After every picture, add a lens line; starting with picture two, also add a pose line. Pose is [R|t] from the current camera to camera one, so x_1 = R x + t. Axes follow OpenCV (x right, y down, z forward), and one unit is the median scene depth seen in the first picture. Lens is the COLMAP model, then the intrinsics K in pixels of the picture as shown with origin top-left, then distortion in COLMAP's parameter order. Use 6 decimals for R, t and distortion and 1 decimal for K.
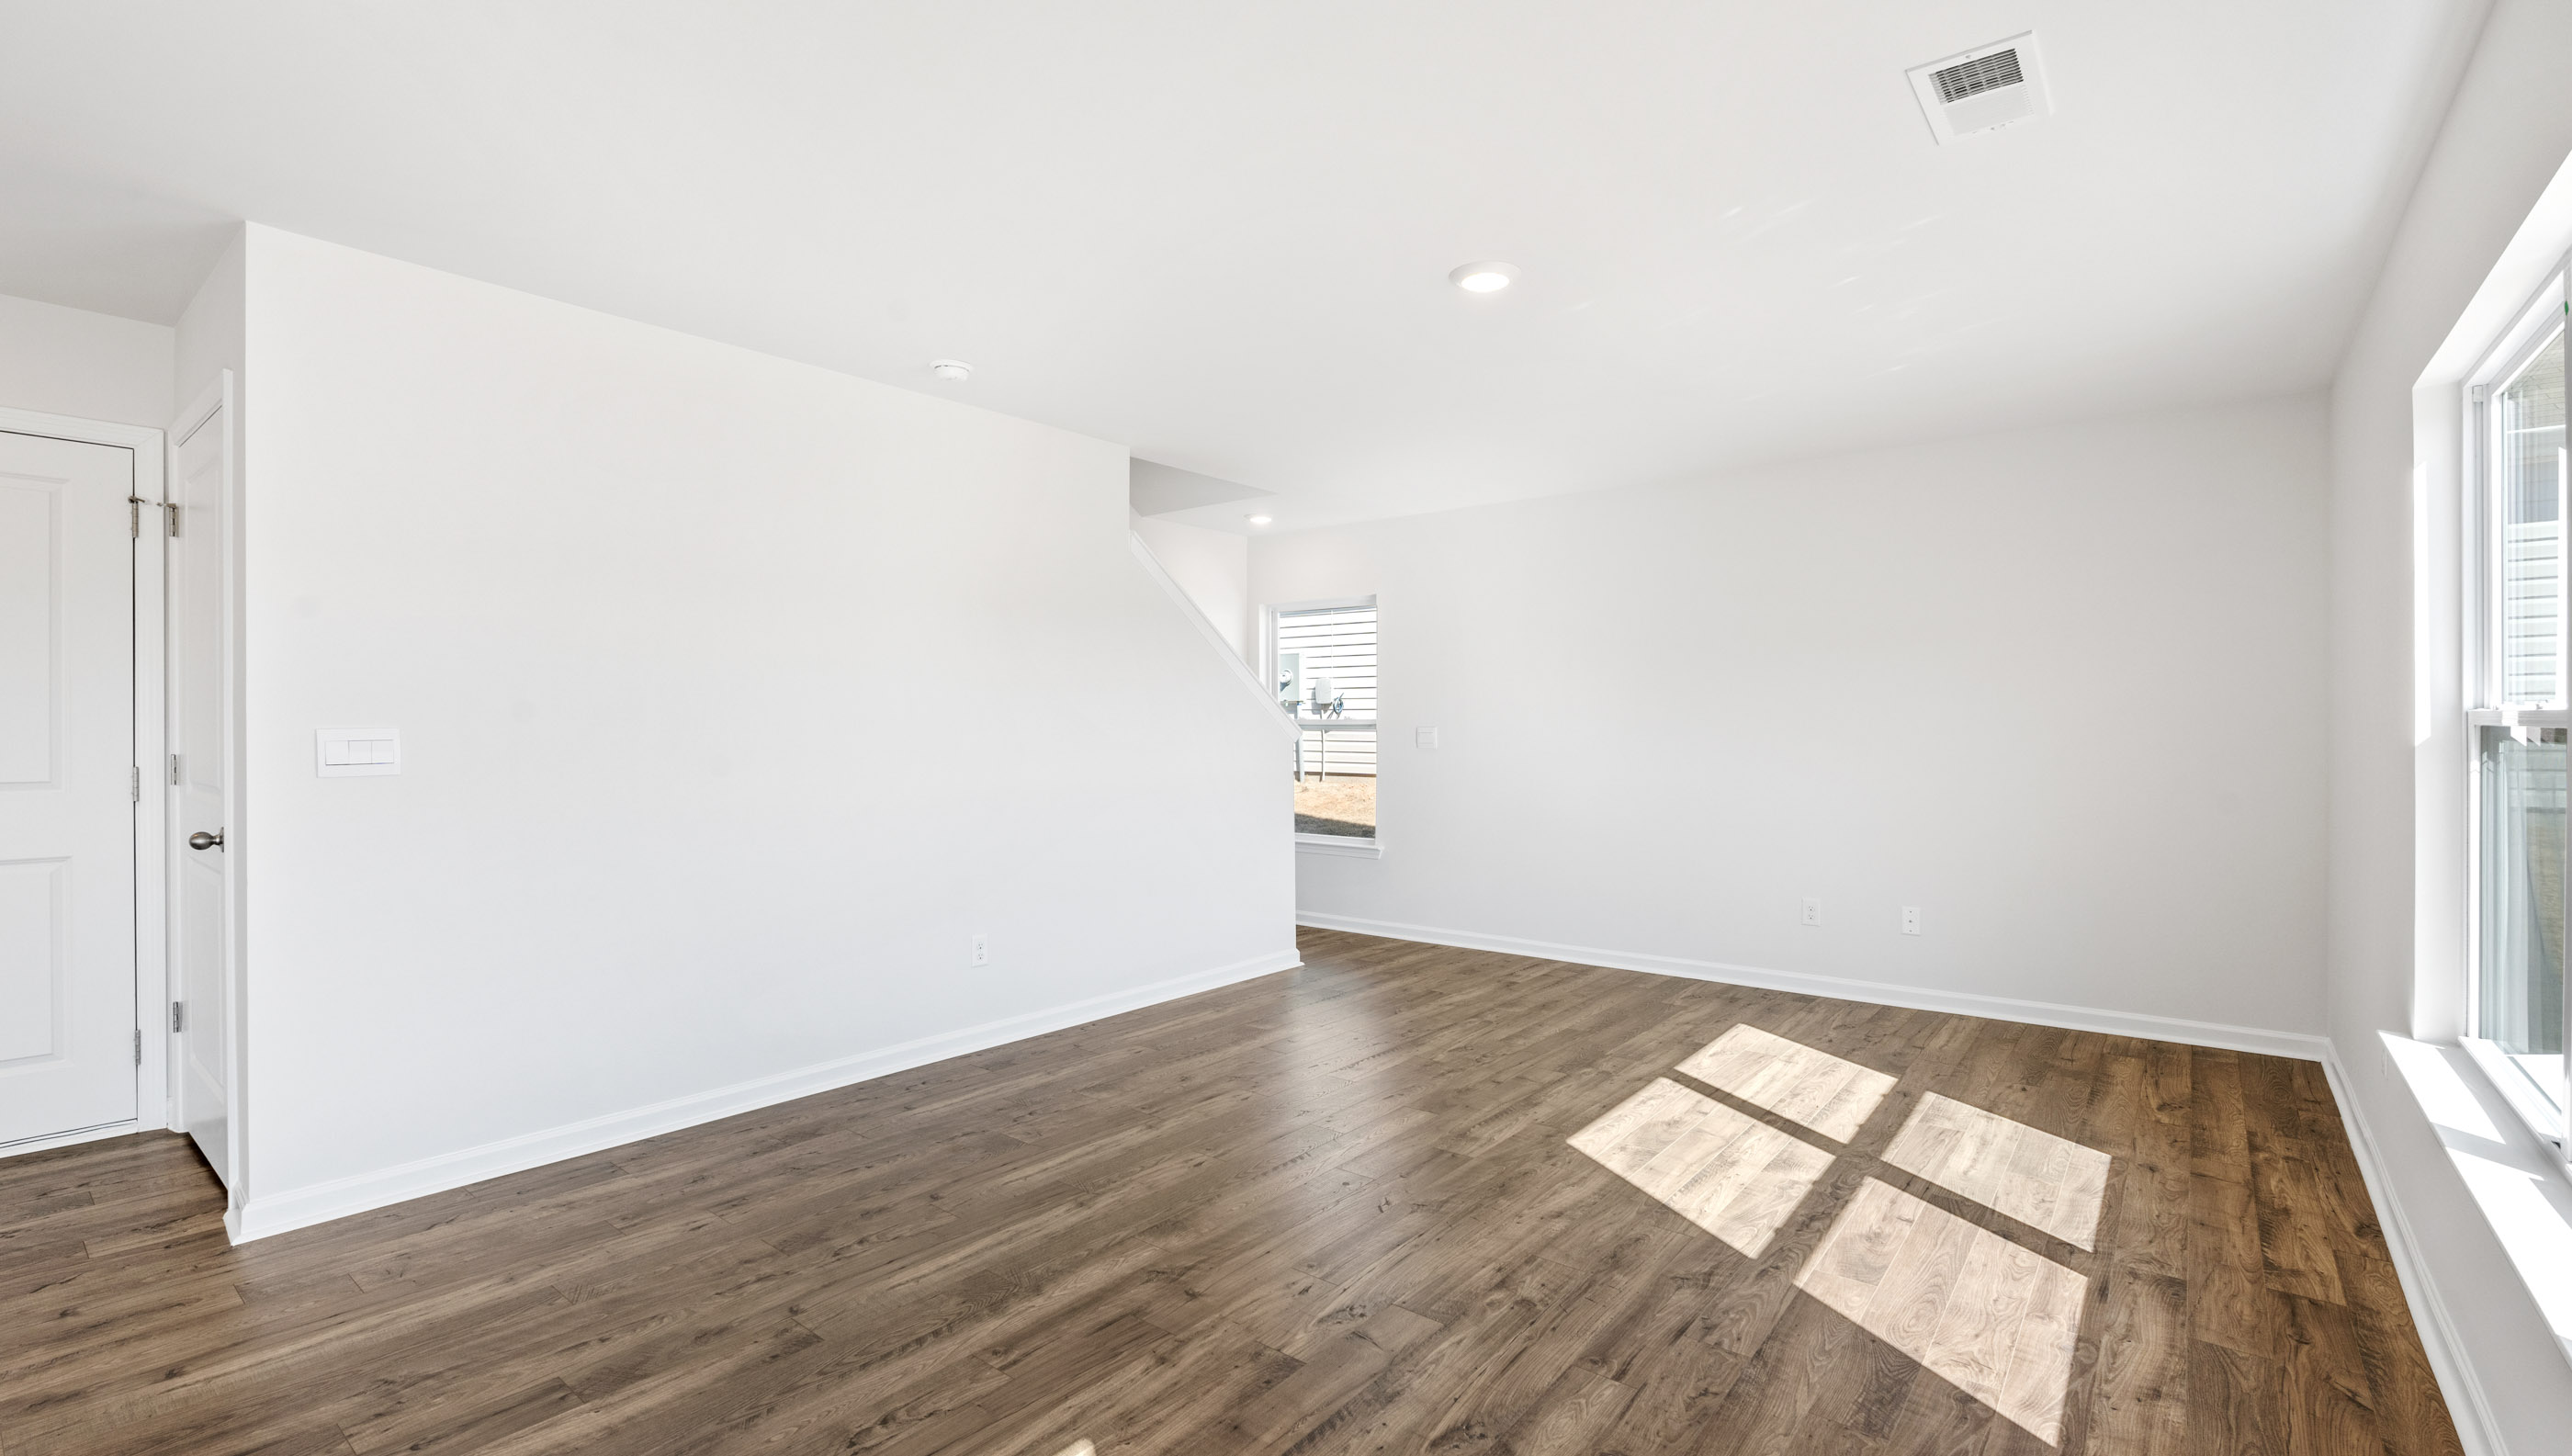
lens RADIAL K [[1142.0, 0, 1291.7], [0, 1142.0, 731.0], [0, 0, 1]] dist [-0.016561, 0.002946]
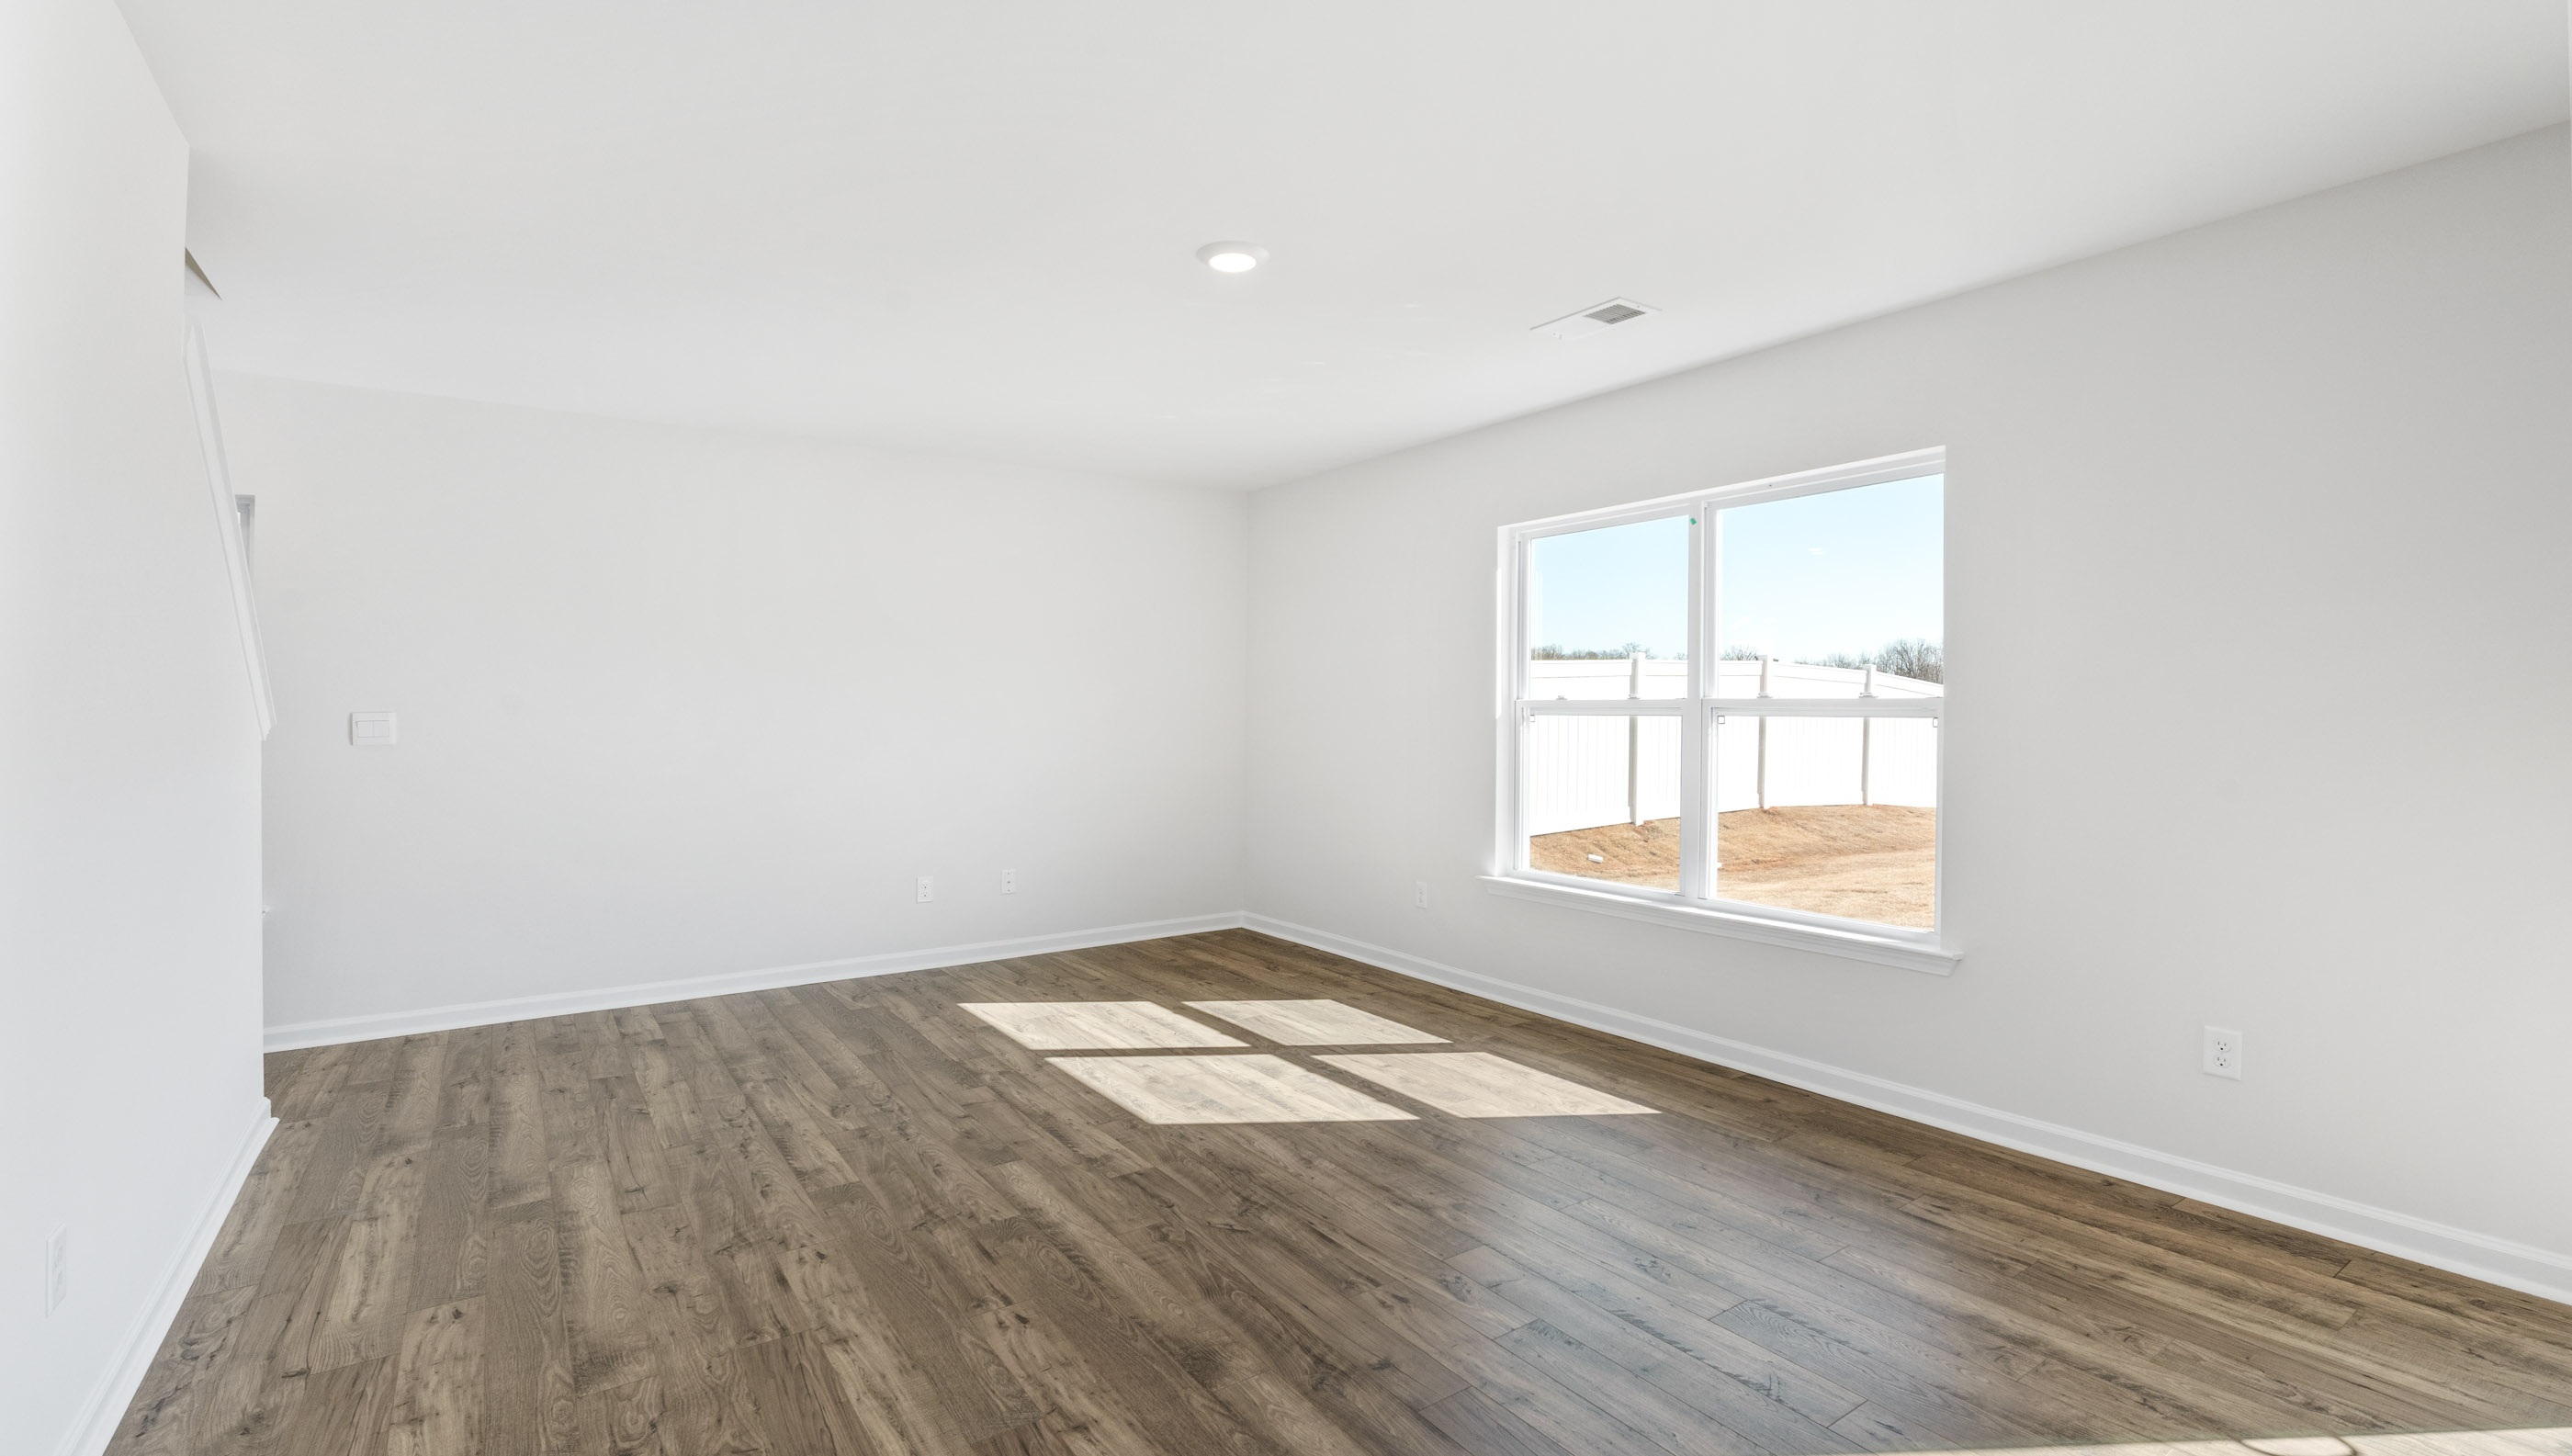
lens RADIAL K [[1141.3, 0, 1299.3], [0, 1141.3, 728.4], [0, 0, 1]] dist [-0.015222, 0.000718]
pose [[0.279283, -0.018441, 0.960032, -0.645302], [0.007815, 0.999826, 0.016932, -0.001257], [-0.960177, 0.002774, 0.279379, 0.572600]]
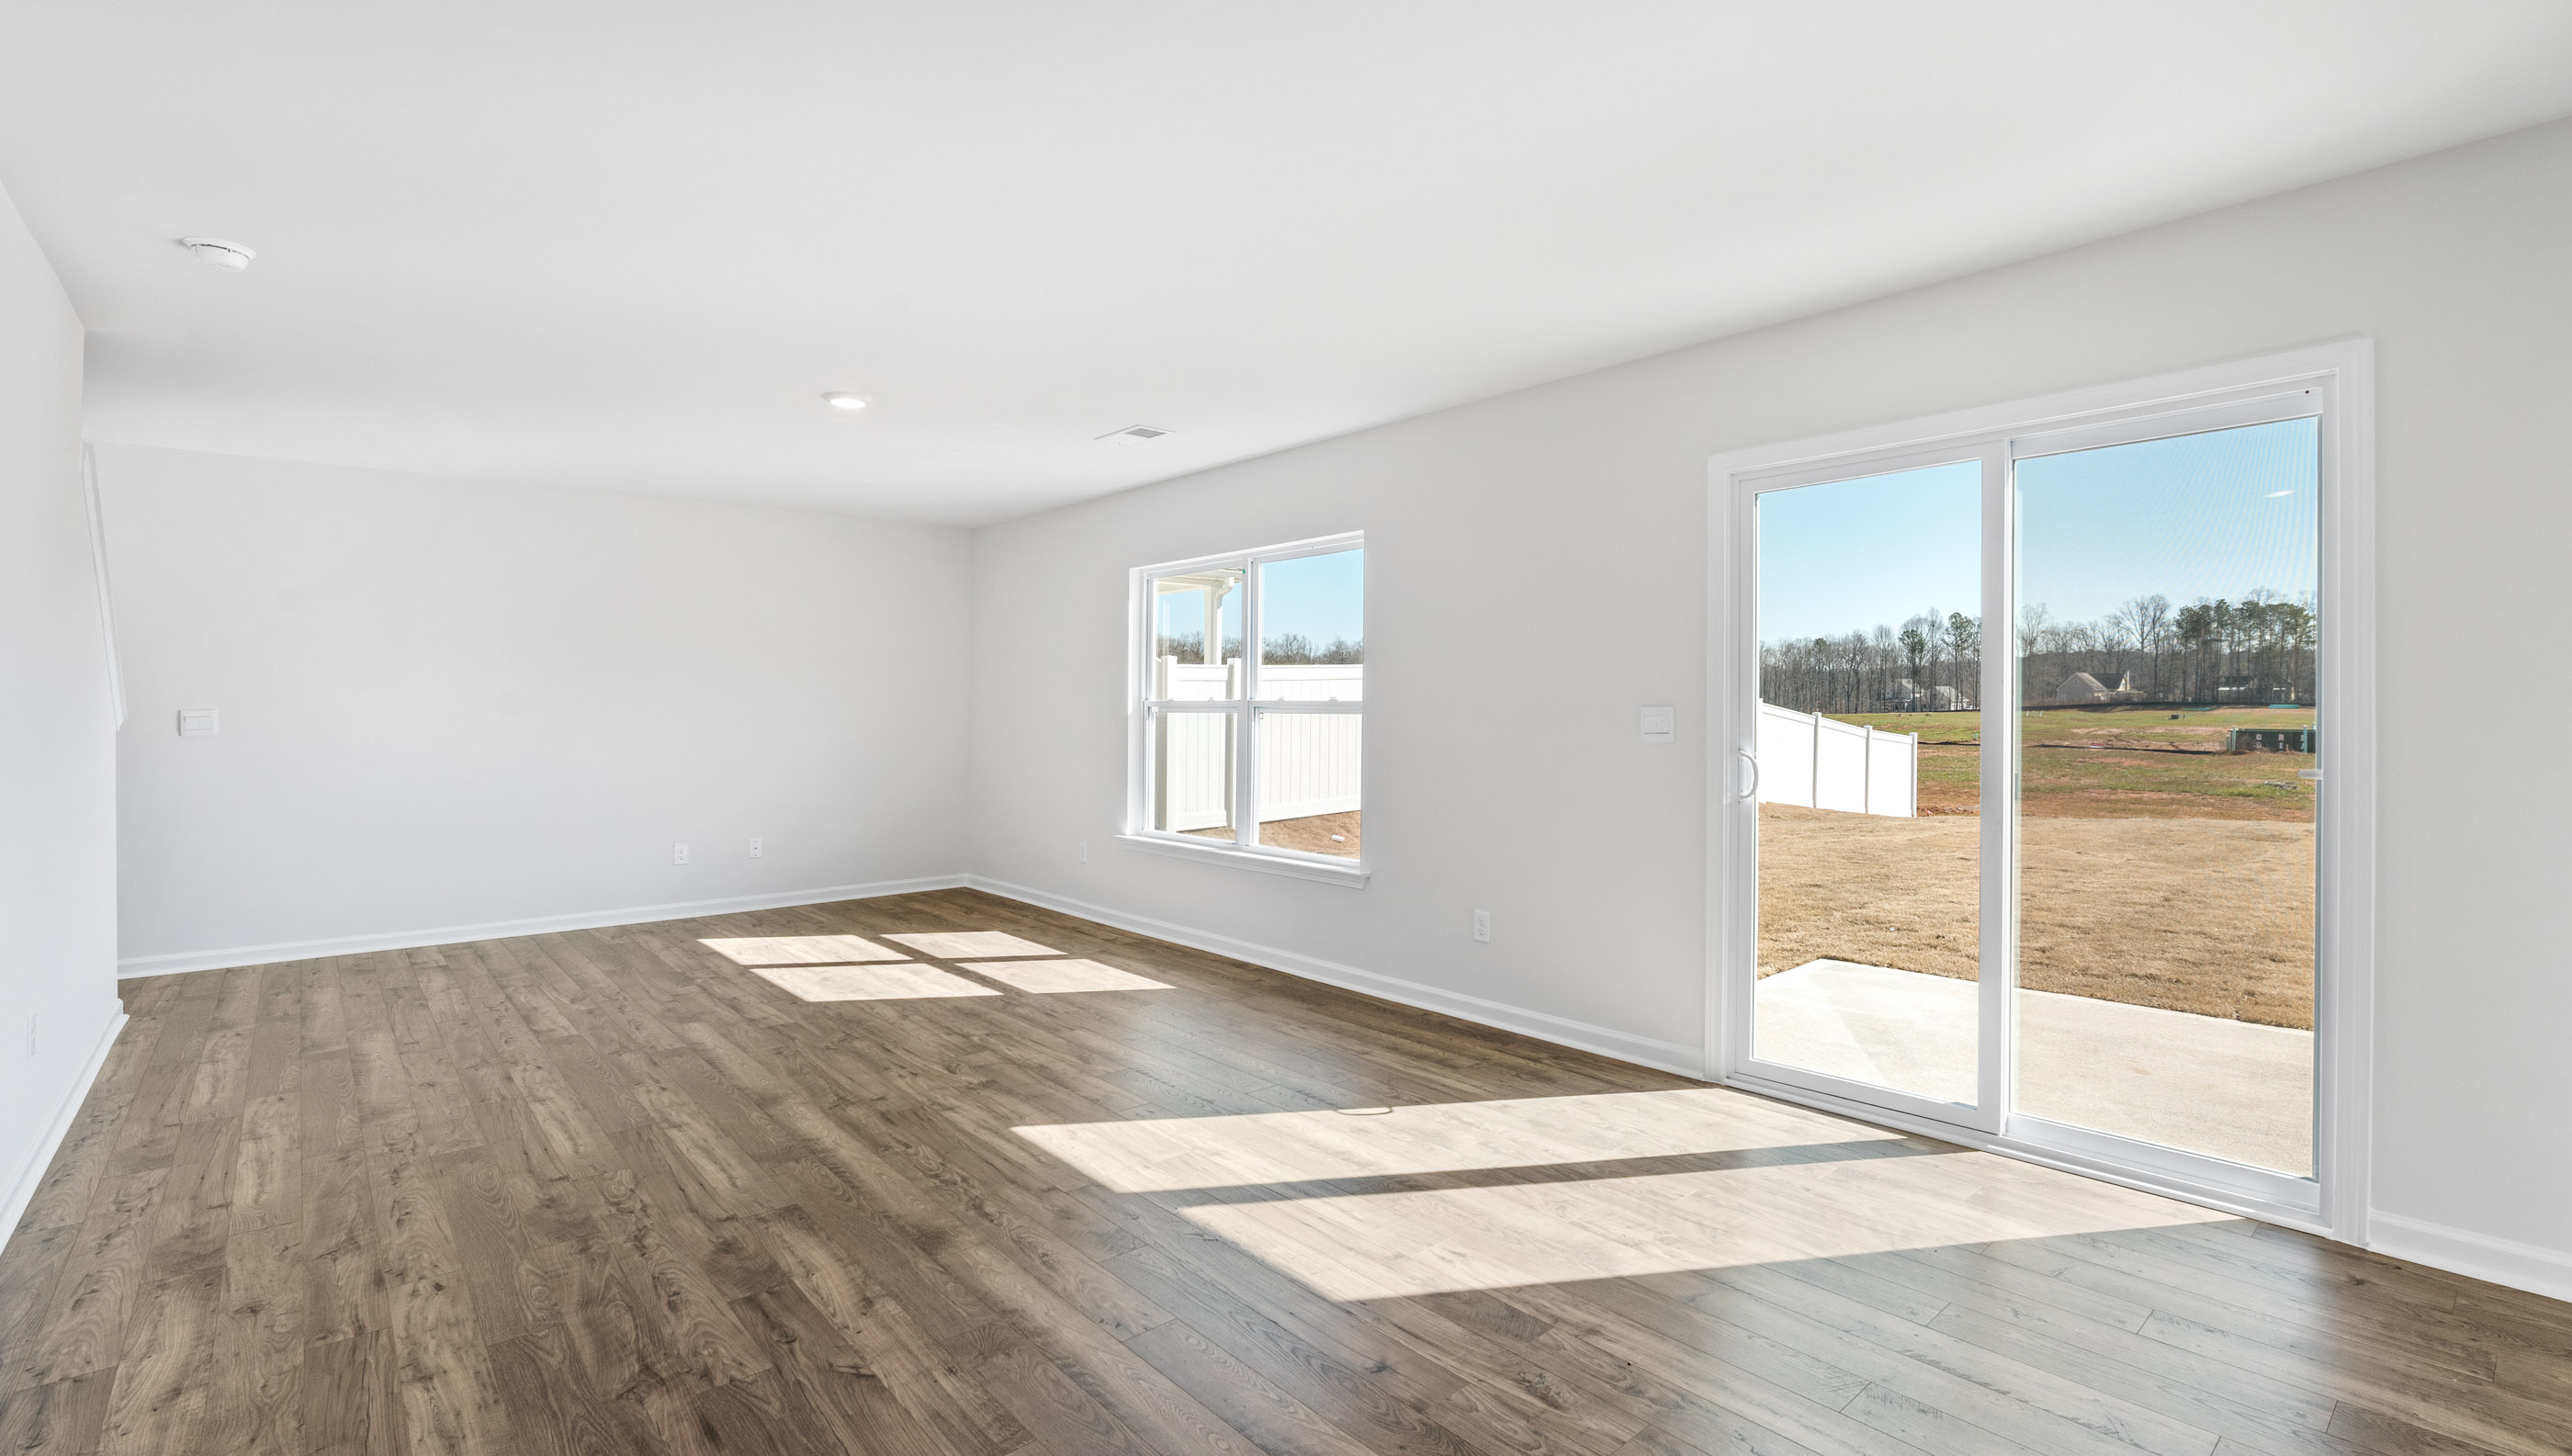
lens RADIAL K [[1141.2, 0, 1284.2], [0, 1141.2, 731.5], [0, 0, 1]] dist [-0.004683, -0.002637]
pose [[0.182794, -0.022049, 0.982904, -0.984251], [0.006843, 0.999753, 0.021155, 0.001207], [-0.983127, 0.002859, 0.182900, 0.158501]]
